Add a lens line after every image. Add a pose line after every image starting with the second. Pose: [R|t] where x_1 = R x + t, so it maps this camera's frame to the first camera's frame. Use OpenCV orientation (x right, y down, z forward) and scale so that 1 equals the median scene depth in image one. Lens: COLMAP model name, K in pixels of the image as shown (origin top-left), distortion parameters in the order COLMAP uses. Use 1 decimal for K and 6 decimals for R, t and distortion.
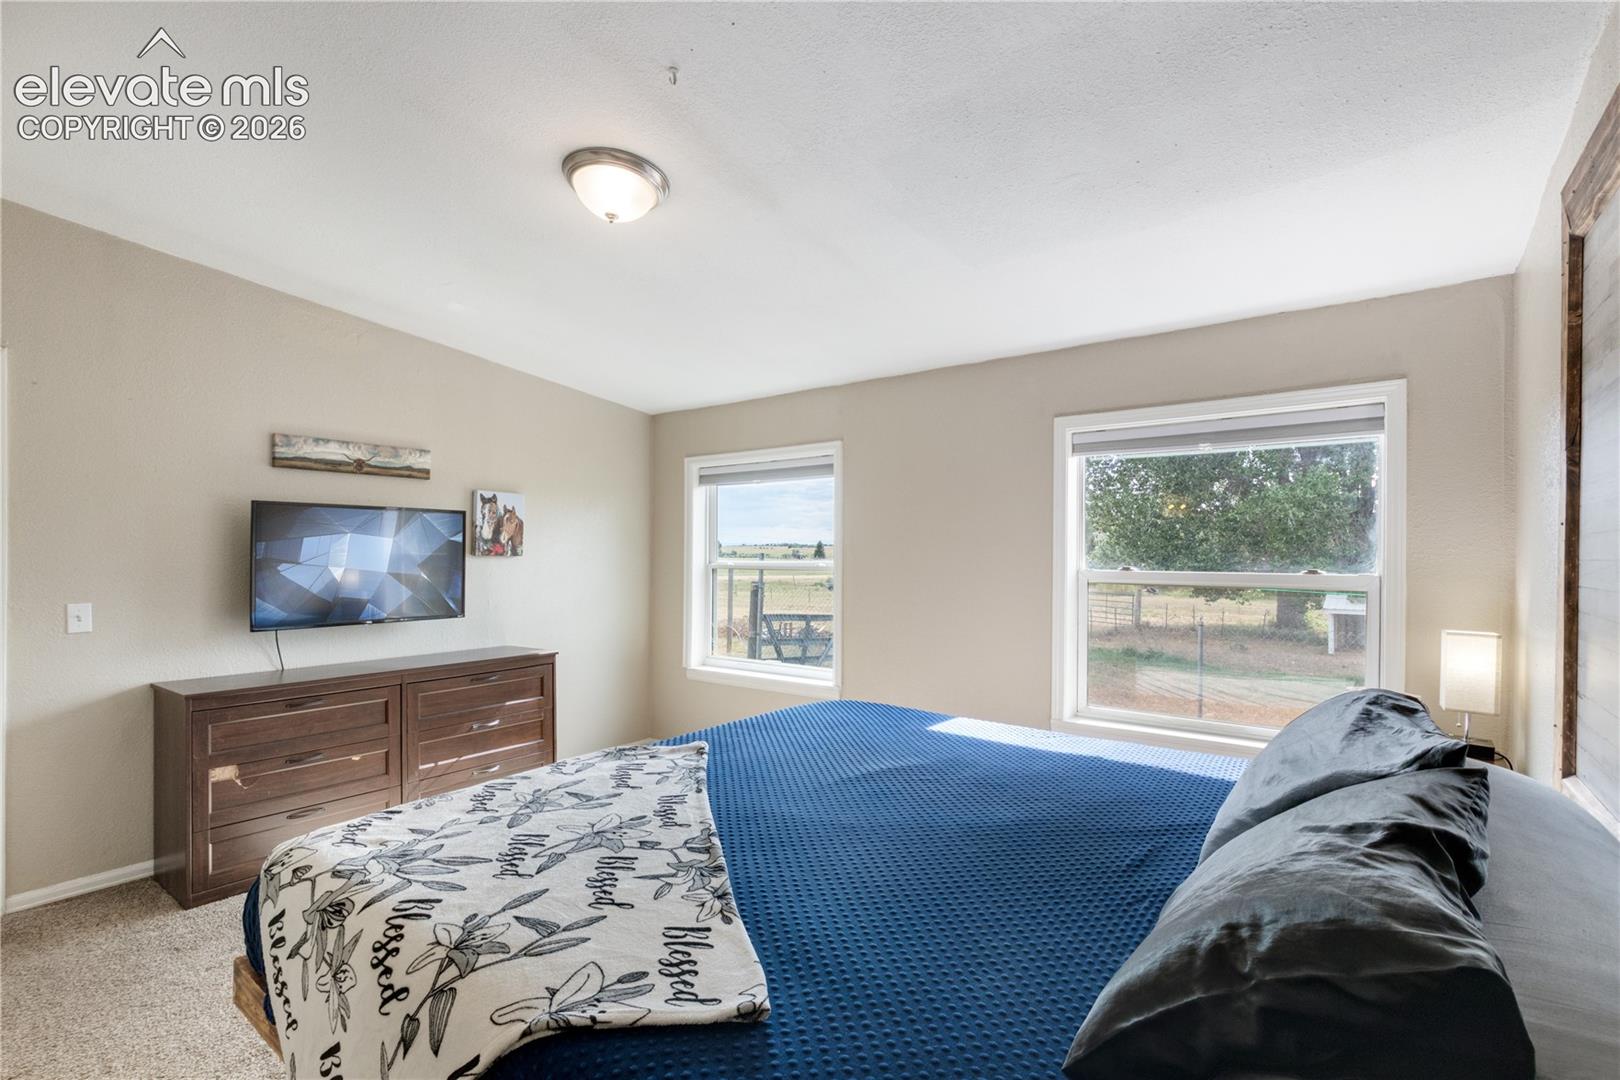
lens RADIAL K [[751.8, 0, 792.6], [0, 751.8, 539.7], [0, 0, 1]] dist [-0.002520, -0.000592]
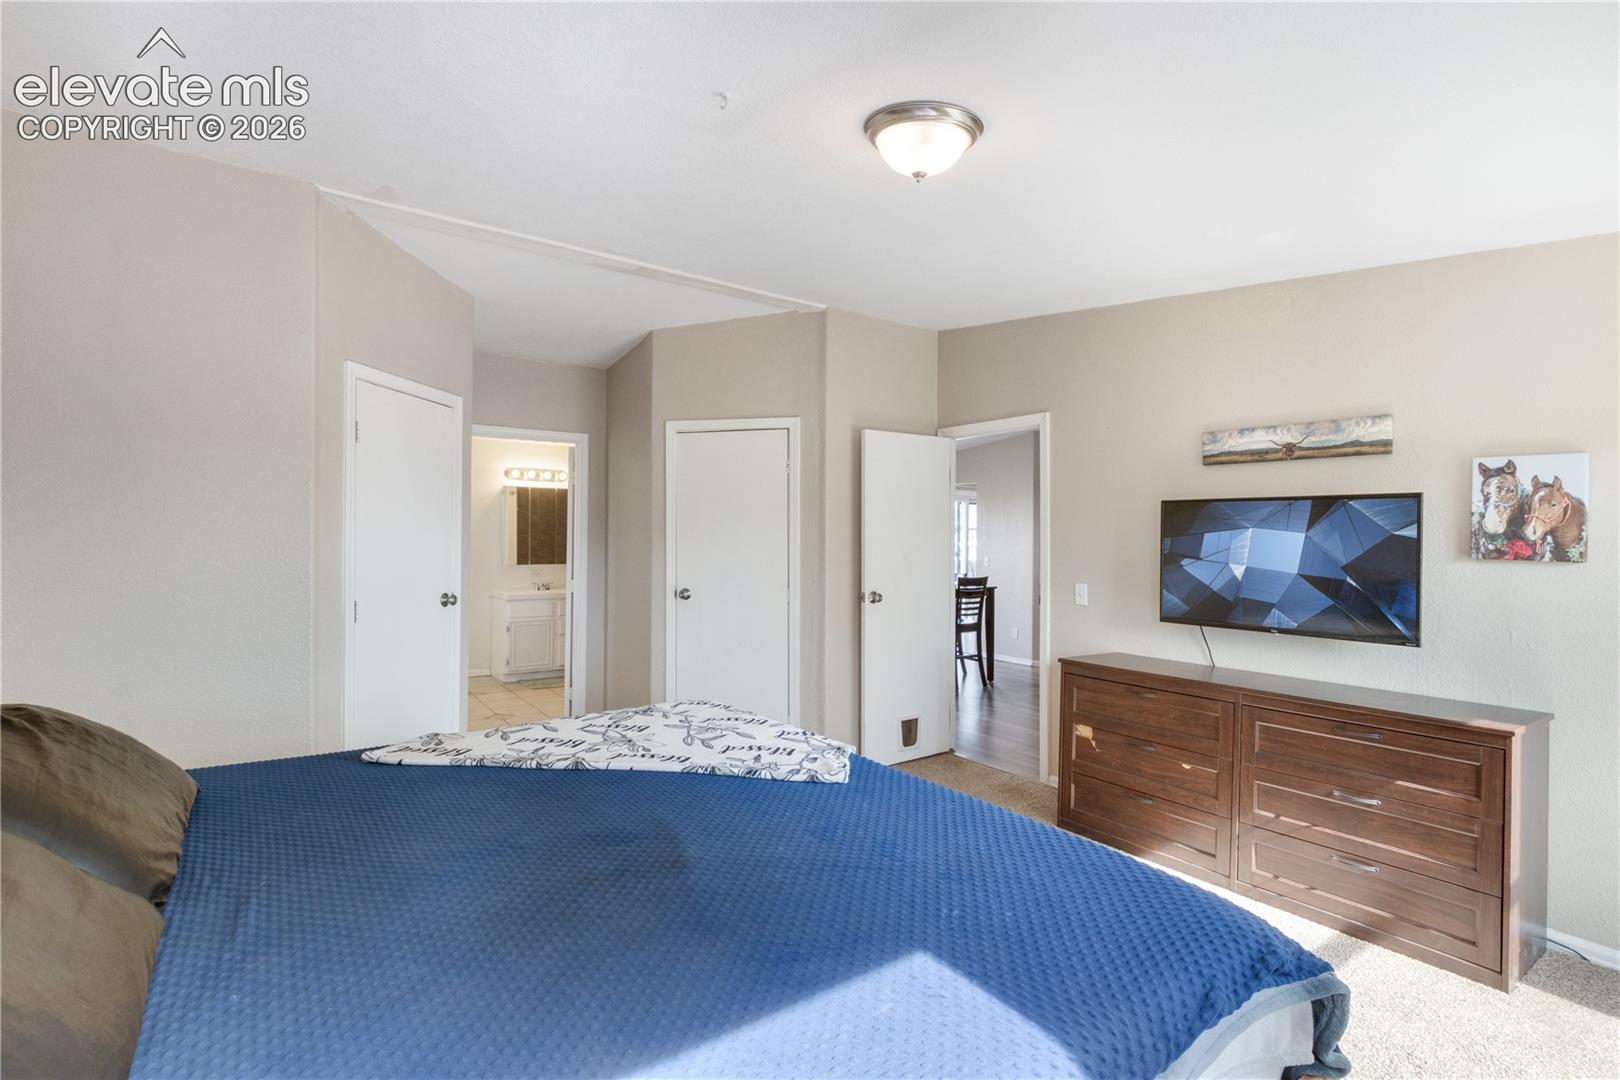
lens RADIAL K [[751.8, 0, 792.6], [0, 751.8, 539.7], [0, 0, 1]] dist [-0.002520, -0.000592]
pose [[-0.287623, -0.005183, -0.957730, 0.410163], [0.000882, 0.999983, -0.005677, 0.008409], [0.957743, -0.002477, -0.287614, 0.692677]]
